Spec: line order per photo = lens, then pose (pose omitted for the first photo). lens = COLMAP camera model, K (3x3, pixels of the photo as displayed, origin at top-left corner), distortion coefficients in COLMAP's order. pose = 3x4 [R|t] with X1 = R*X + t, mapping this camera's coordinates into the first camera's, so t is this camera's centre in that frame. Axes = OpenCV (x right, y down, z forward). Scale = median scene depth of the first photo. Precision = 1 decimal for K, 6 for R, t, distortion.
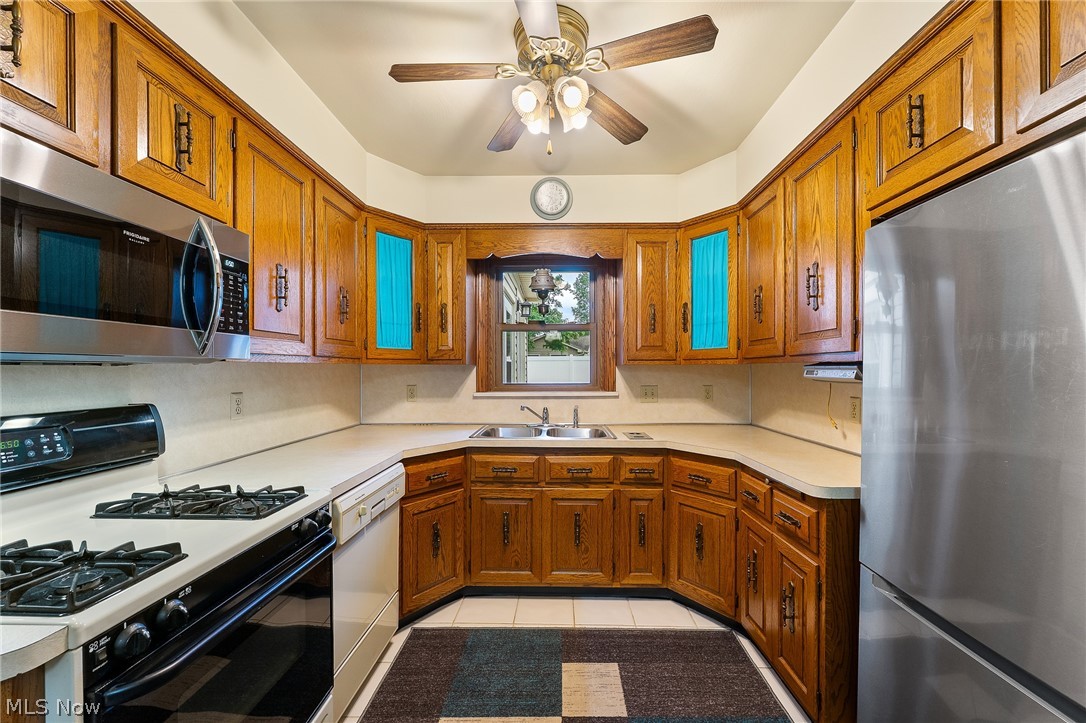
lens RADIAL K [[440.1, 0, 550.0], [0, 440.1, 370.8], [0, 0, 1]] dist [-0.000893, -0.000289]
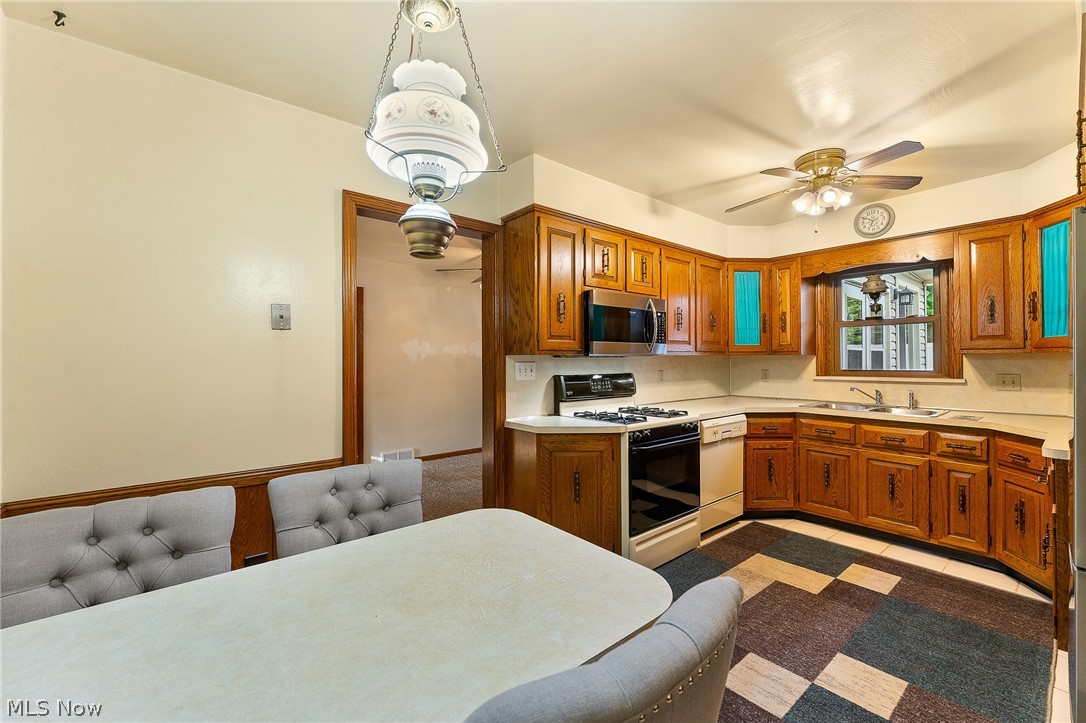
lens RADIAL K [[440.1, 0, 547.6], [0, 440.1, 360.1], [0, 0, 1]] dist [-0.000893, -0.000289]
pose [[0.651463, -0.001441, -0.758679, 0.372520], [0.000310, 0.999999, -0.001634, 0.004594], [0.758681, 0.000829, 0.651462, -0.549045]]
